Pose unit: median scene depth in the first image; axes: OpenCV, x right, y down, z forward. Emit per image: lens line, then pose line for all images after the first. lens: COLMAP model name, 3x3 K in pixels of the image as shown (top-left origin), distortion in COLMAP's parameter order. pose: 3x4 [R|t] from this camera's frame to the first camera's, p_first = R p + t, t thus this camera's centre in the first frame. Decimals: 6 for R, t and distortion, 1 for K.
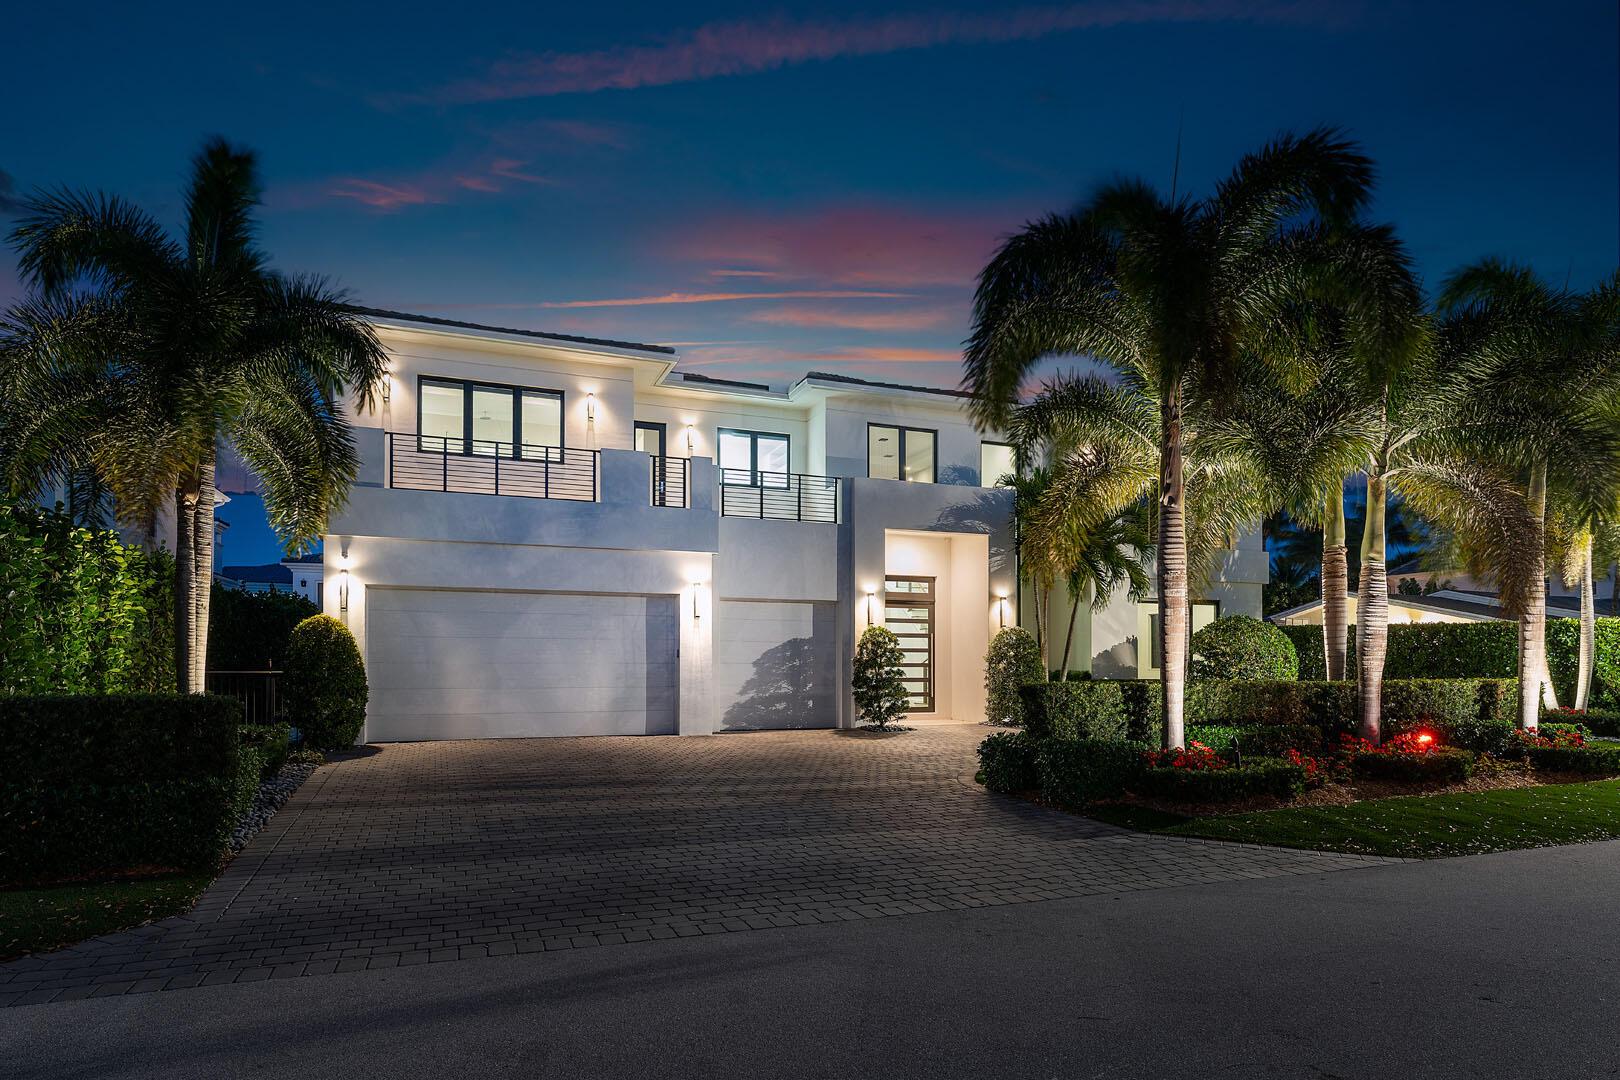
lens RADIAL K [[886.8, 0, 815.0], [0, 886.8, 669.5], [0, 0, 1]] dist [0.002940, 0.000310]
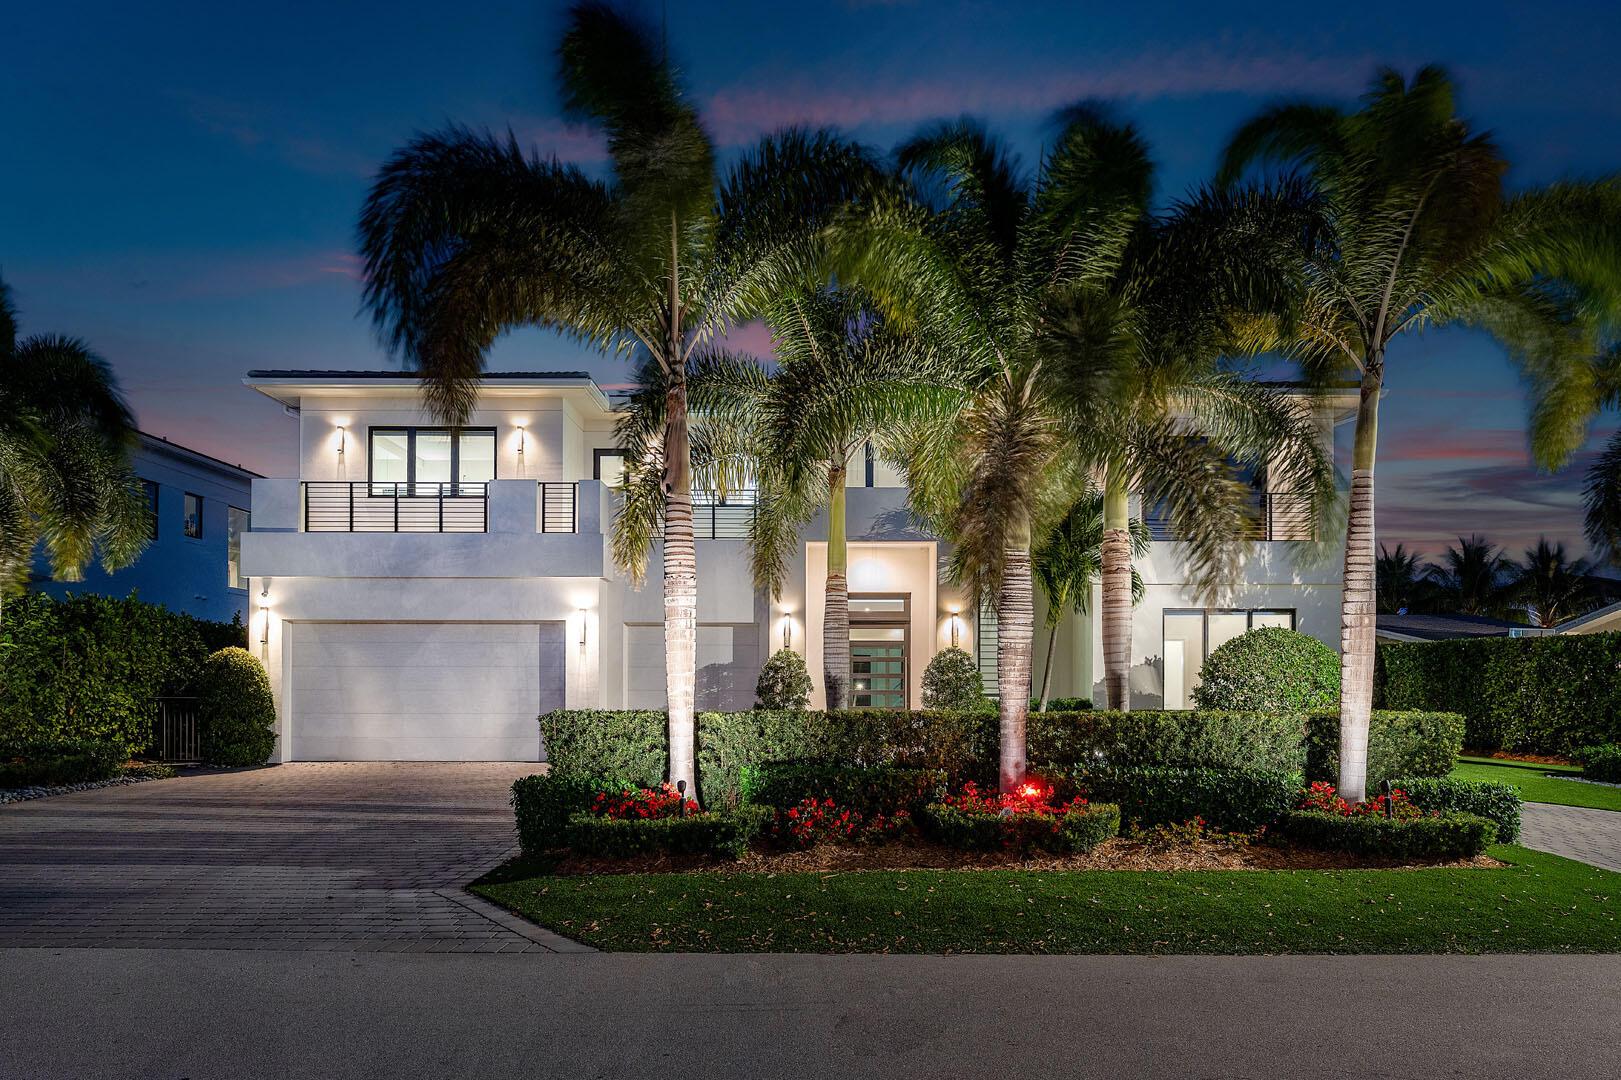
lens RADIAL K [[887.4, 0, 815.5], [0, 887.4, 669.5], [0, 0, 1]] dist [0.002940, 0.000310]
pose [[0.935726, -0.009133, -0.352608, 0.453535], [-0.001645, 0.999541, -0.030256, -0.000700], [0.352723, 0.028891, 0.935282, 0.176442]]
